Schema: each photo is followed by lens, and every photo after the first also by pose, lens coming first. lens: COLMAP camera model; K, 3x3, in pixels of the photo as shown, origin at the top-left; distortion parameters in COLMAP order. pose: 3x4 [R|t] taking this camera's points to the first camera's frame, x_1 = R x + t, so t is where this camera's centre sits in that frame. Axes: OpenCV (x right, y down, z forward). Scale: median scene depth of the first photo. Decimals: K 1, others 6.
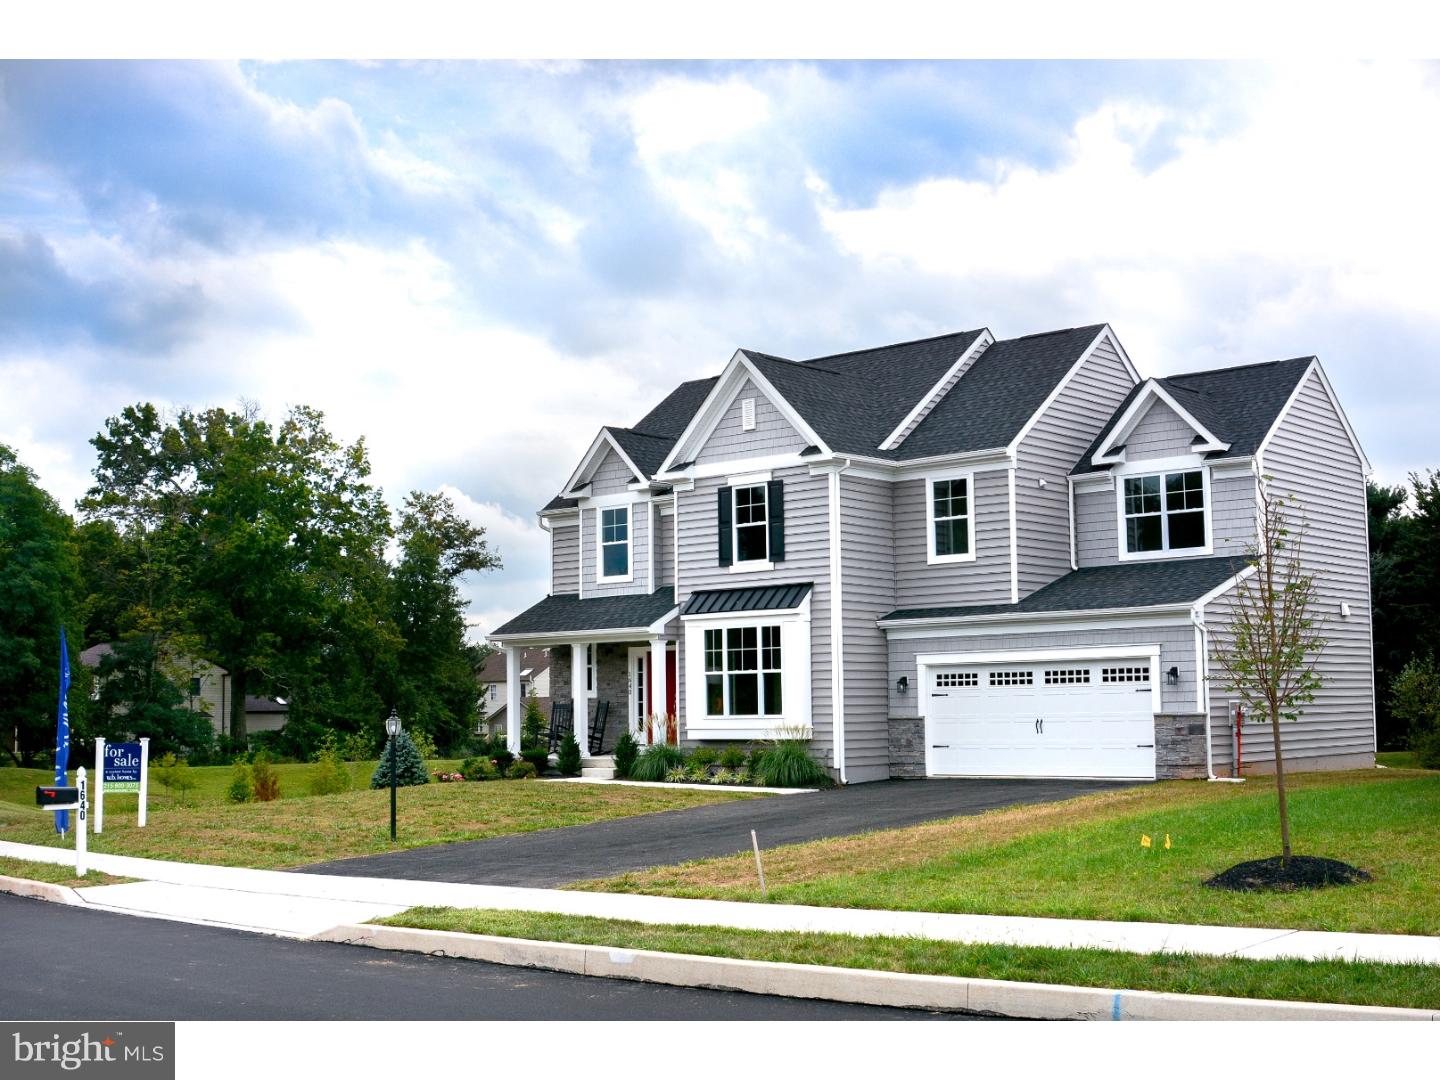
lens RADIAL K [[1783.0, 0, 719.2], [0, 1783.0, 534.0], [0, 0, 1]] dist [0.114472, 0.000000]
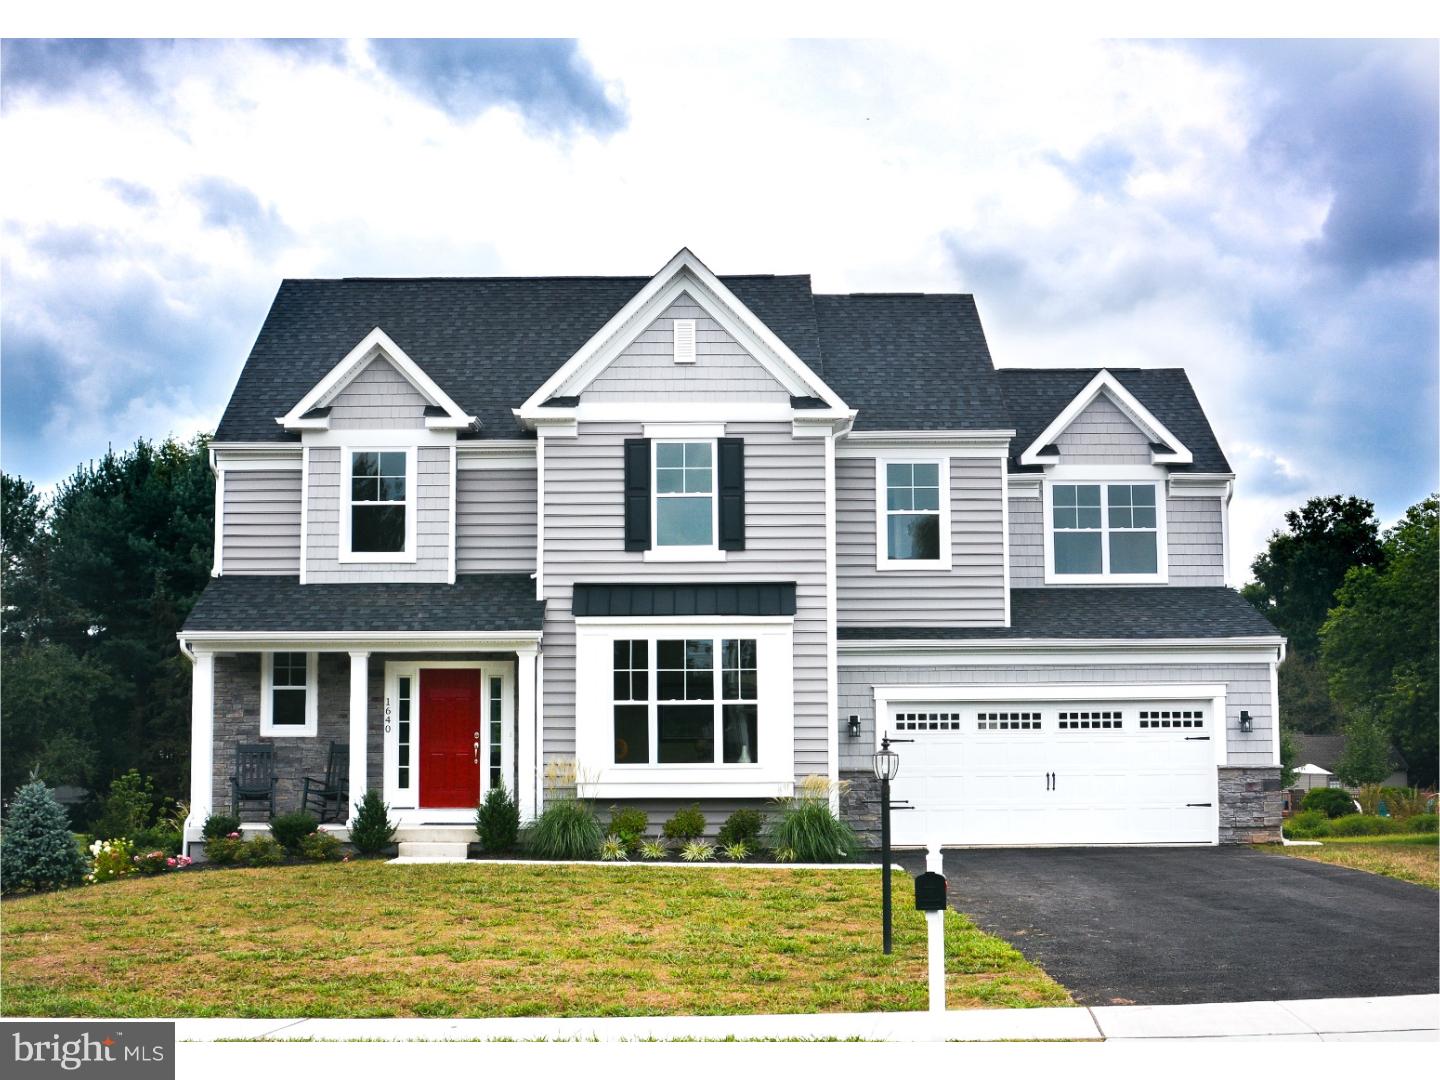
lens RADIAL K [[2090.5, 0, 719.4], [0, 2090.5, 544.7], [0, 0, 1]] dist [0.032088, 0.000000]
pose [[0.757545, 0.083297, 0.647447, -0.519238], [-0.072239, 0.996431, -0.043672, 0.050669], [-0.648774, -0.013688, 0.760858, 0.365806]]
